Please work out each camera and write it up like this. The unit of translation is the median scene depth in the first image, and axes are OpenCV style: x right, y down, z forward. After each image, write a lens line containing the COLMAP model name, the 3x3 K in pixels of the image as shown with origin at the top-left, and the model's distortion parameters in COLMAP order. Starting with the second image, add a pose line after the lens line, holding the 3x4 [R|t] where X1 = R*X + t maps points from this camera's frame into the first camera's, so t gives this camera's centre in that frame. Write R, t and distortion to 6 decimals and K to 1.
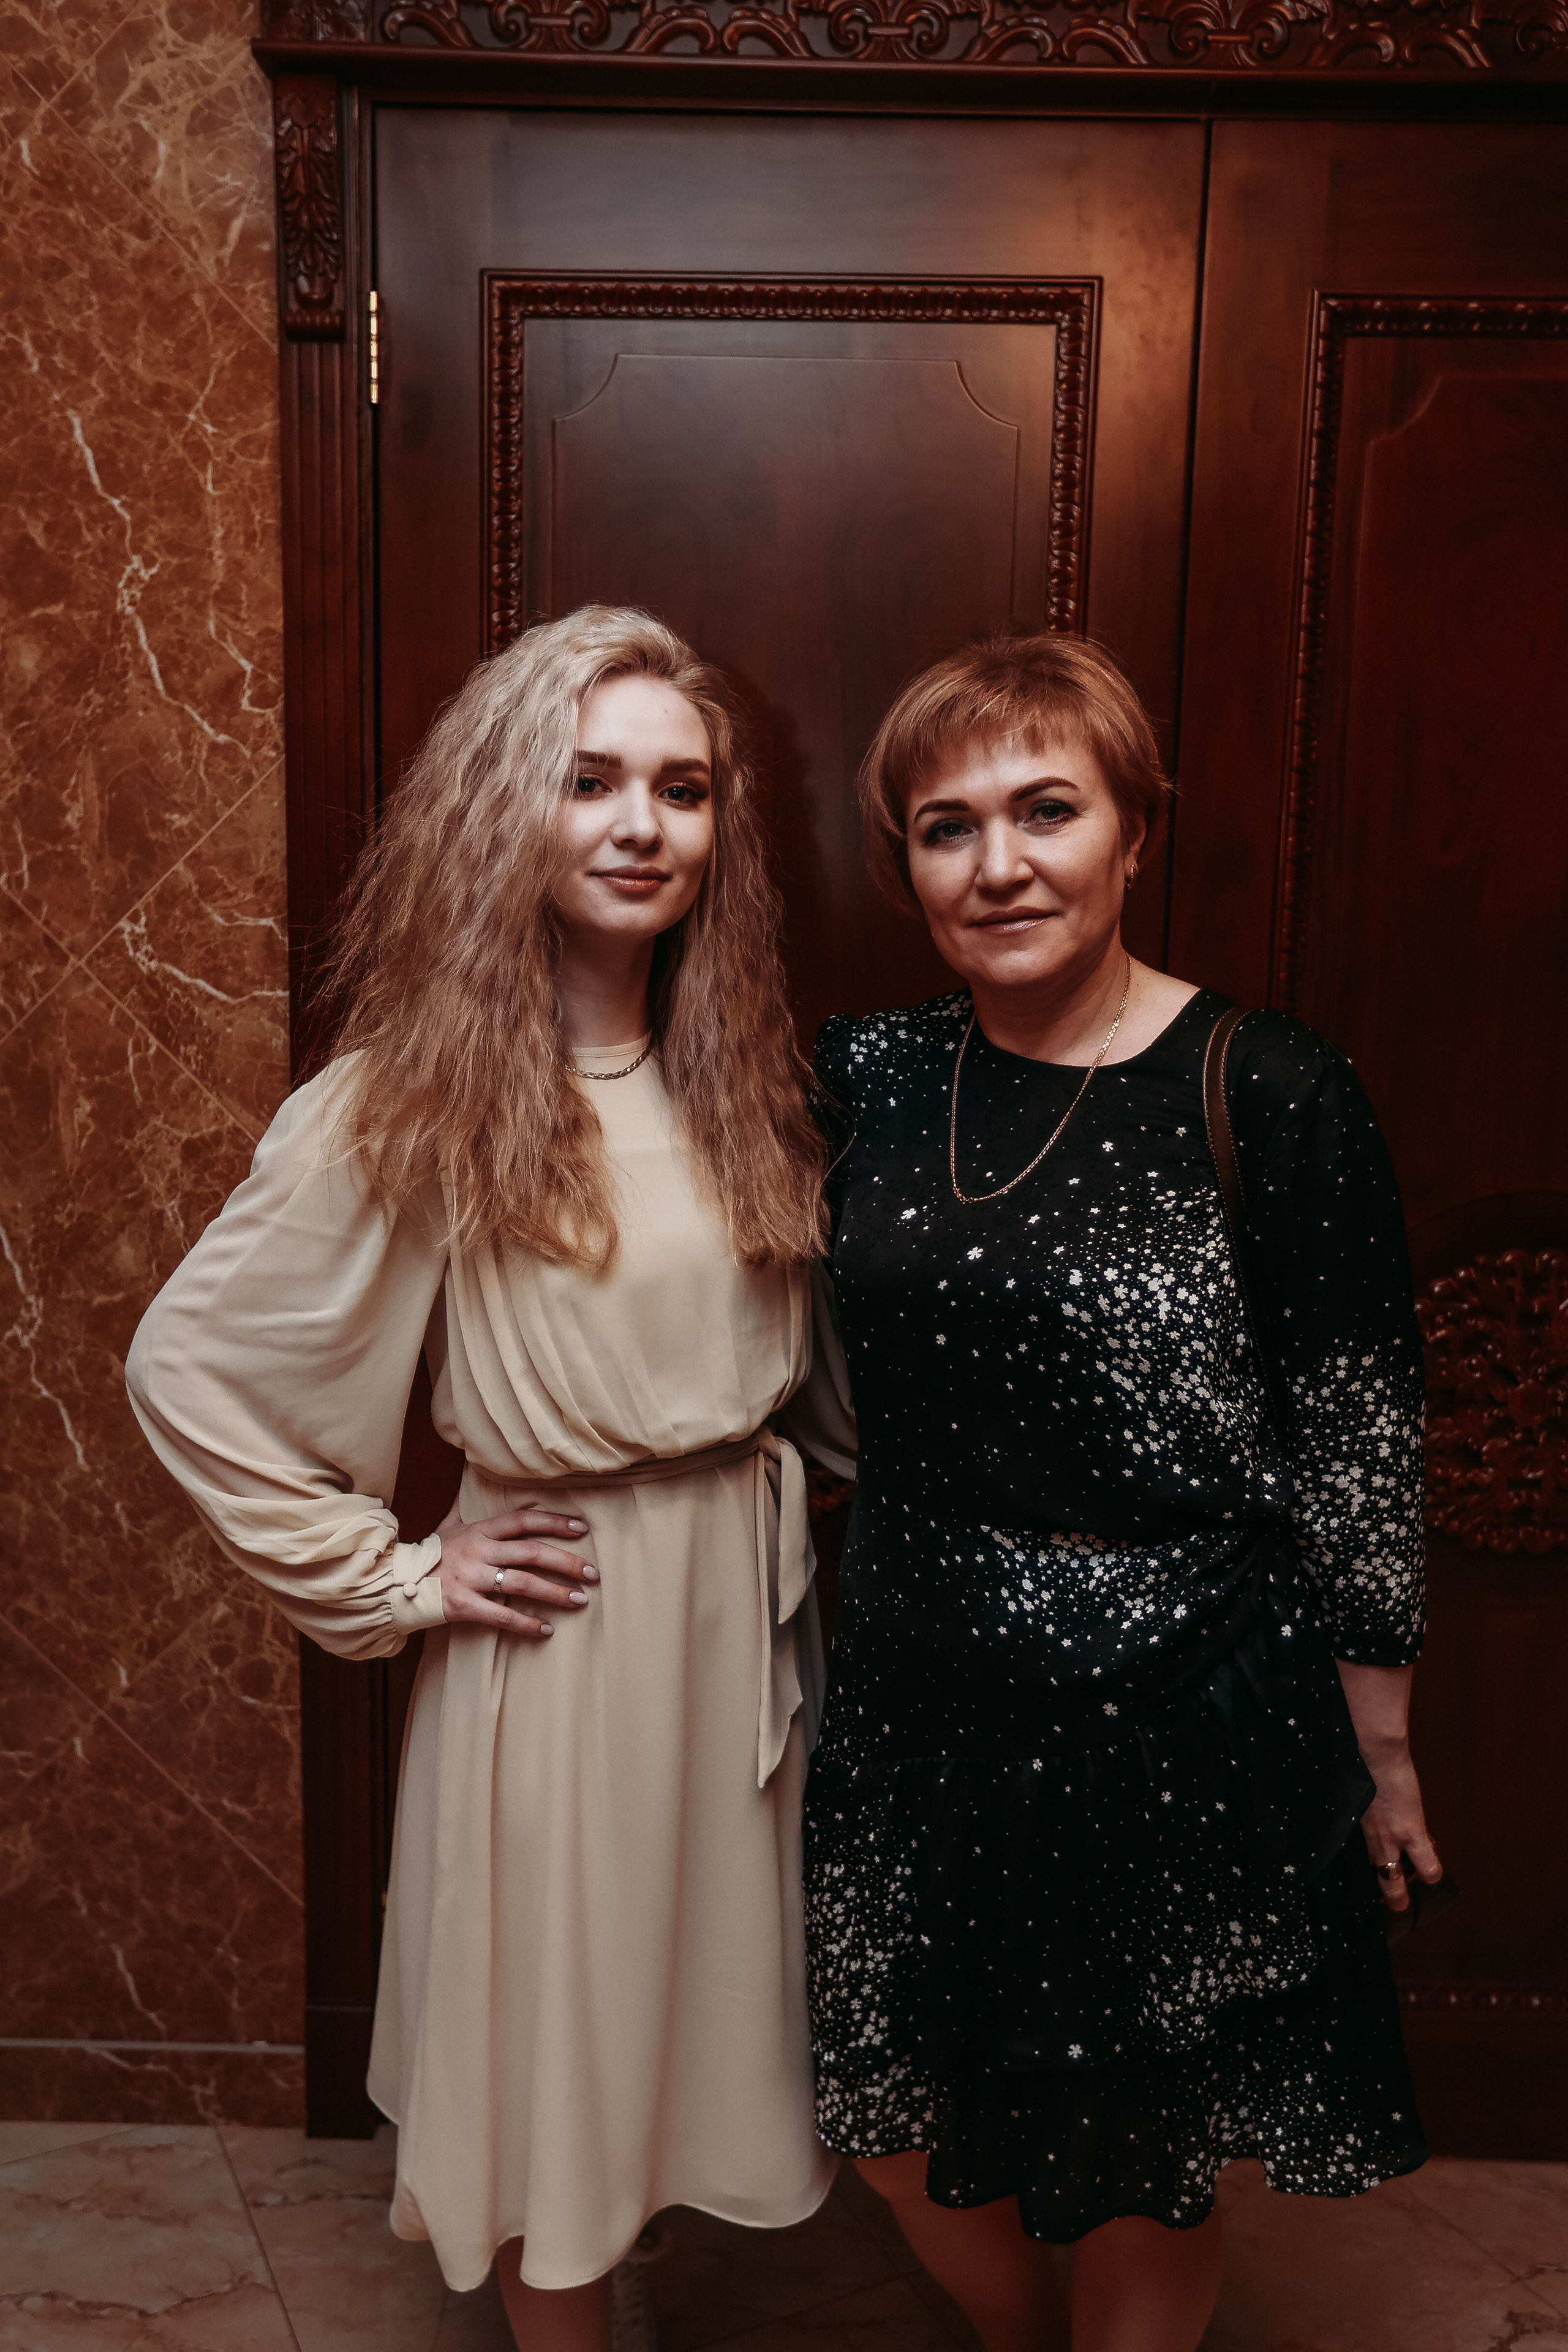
lens RADIAL K [[1898.4, 0, 784.0], [0, 1898.4, 1176.0], [0, 0, 1]] dist [0.001634, 0.007719]
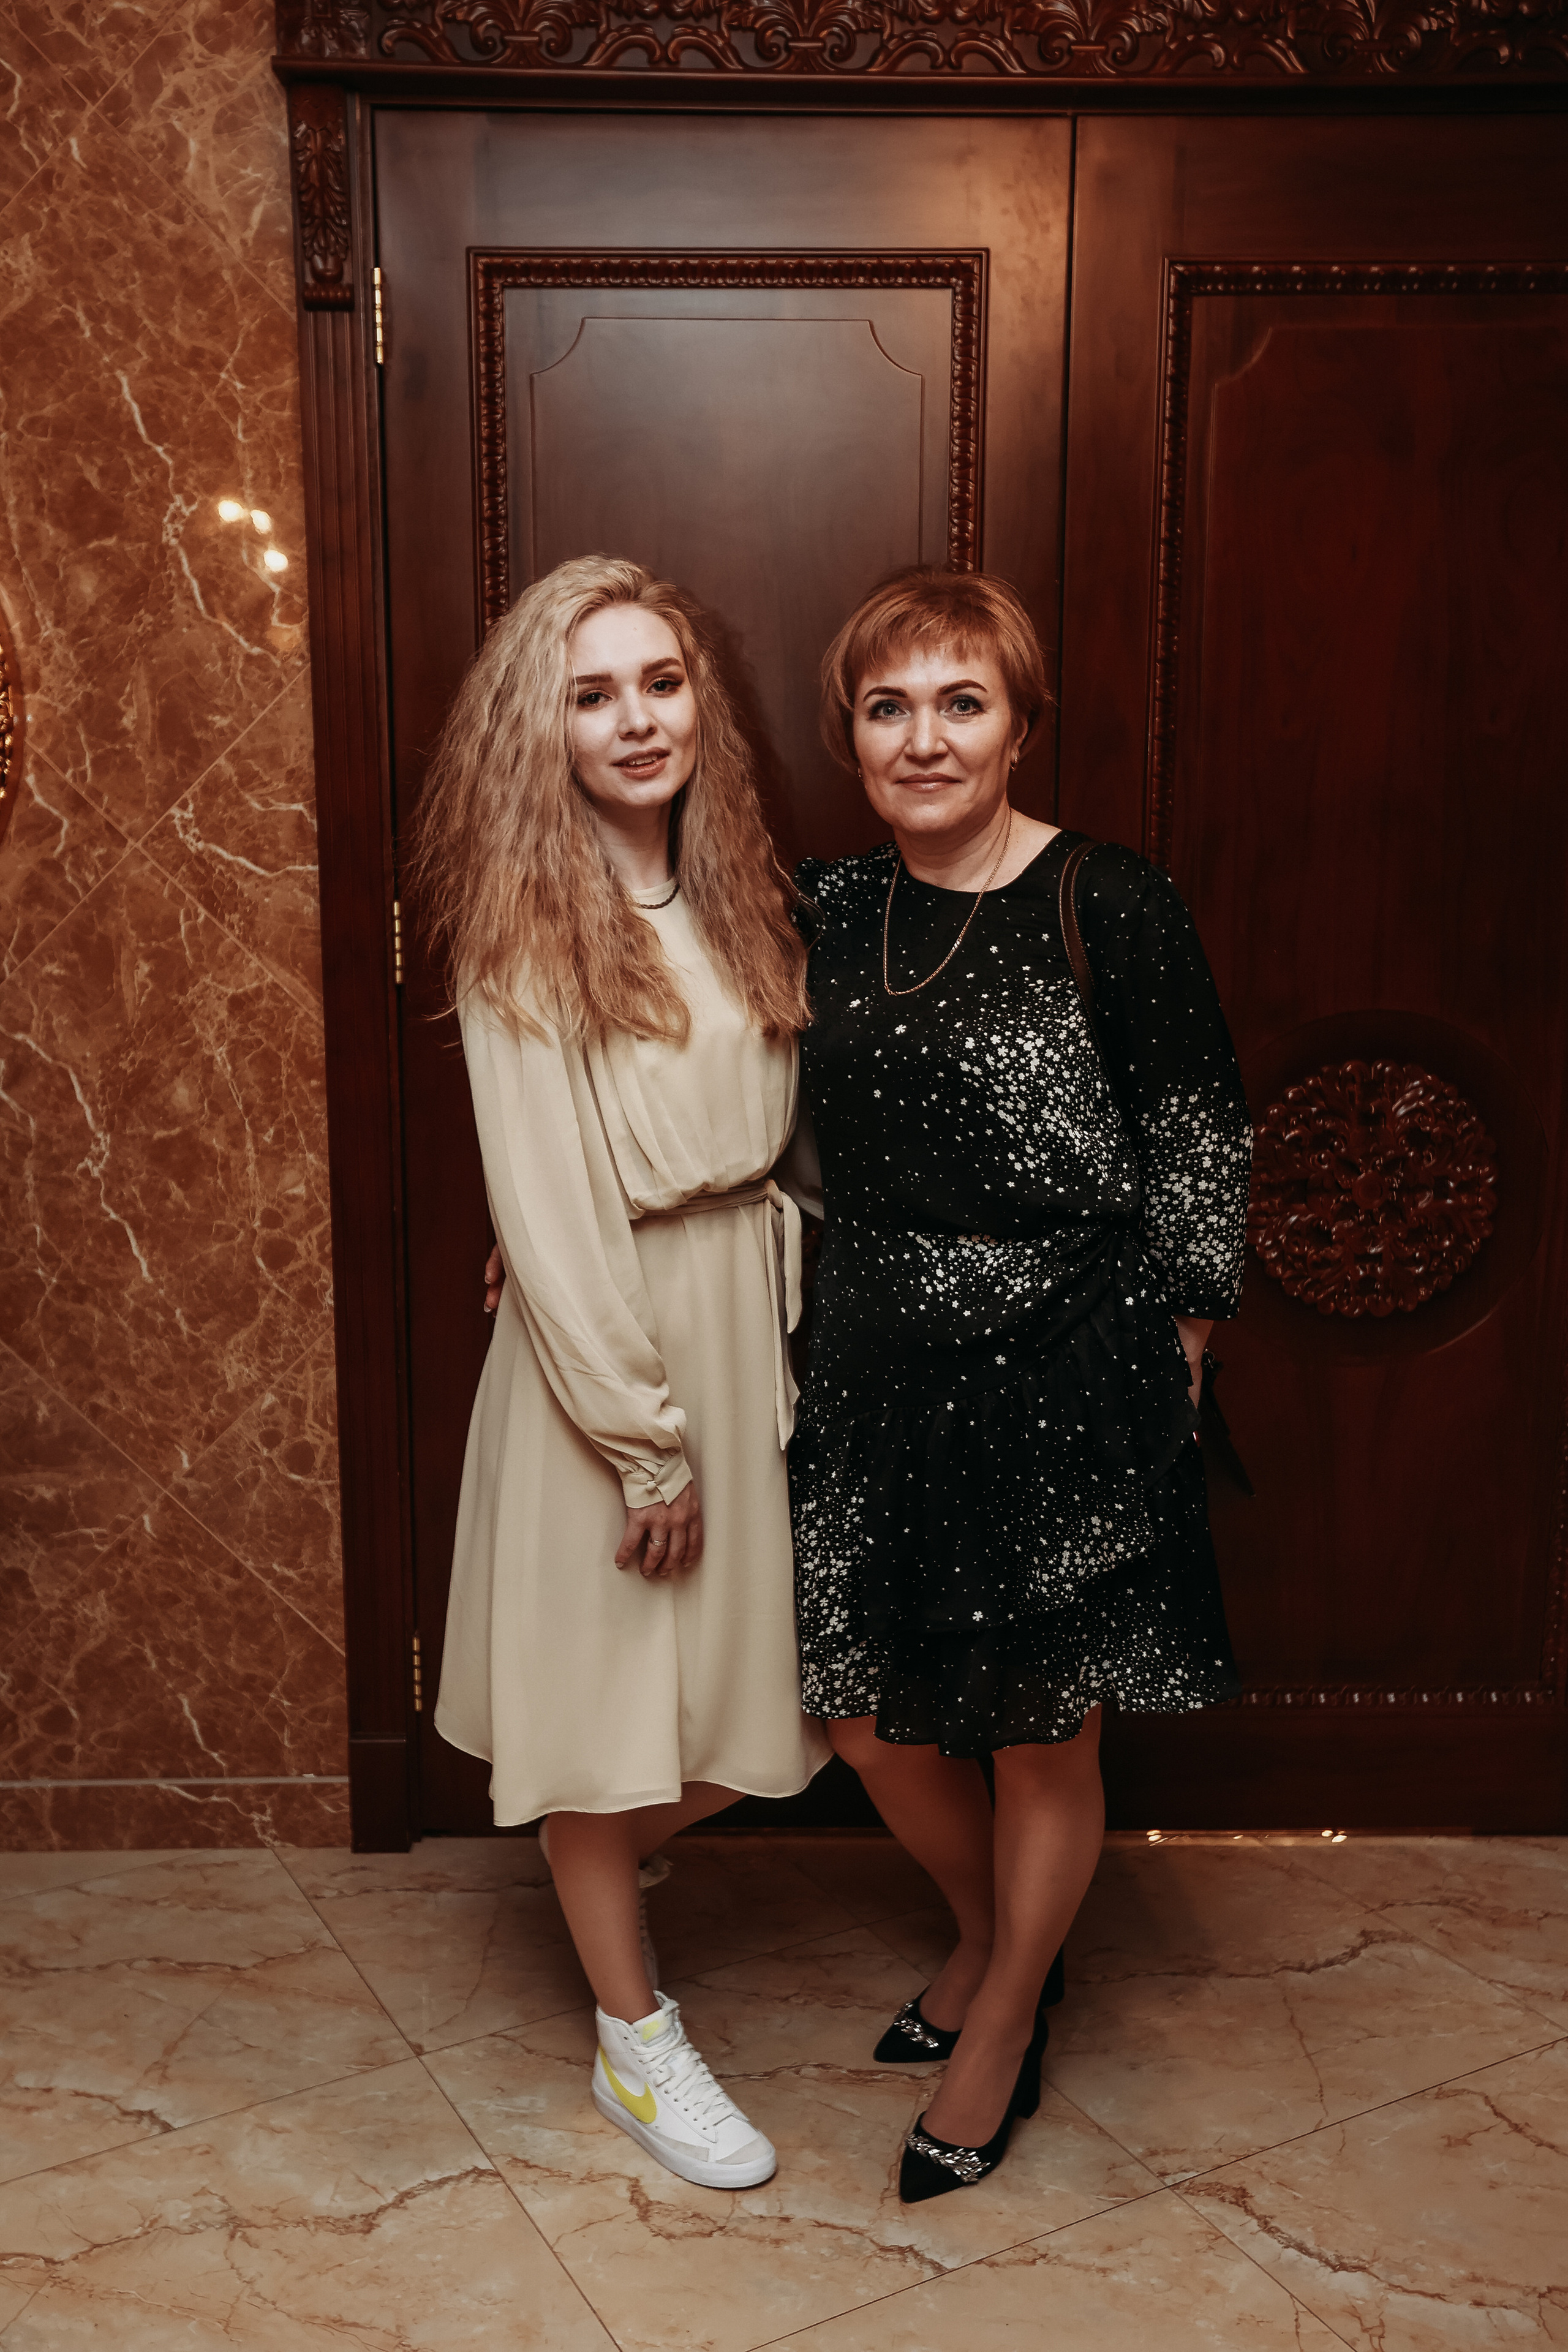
lens RADIAL K [[2196.8, 0, 784.0], [0, 2196.8, 1176.0], [0, 0, 1]] dist [0.034633, 0.022039]
pose [[0.998907, -0.027179, 0.038024, -0.029912], [0.026288, 0.999372, 0.023754, 0.072950], [-0.038646, -0.022728, 0.998994, -0.395120]]
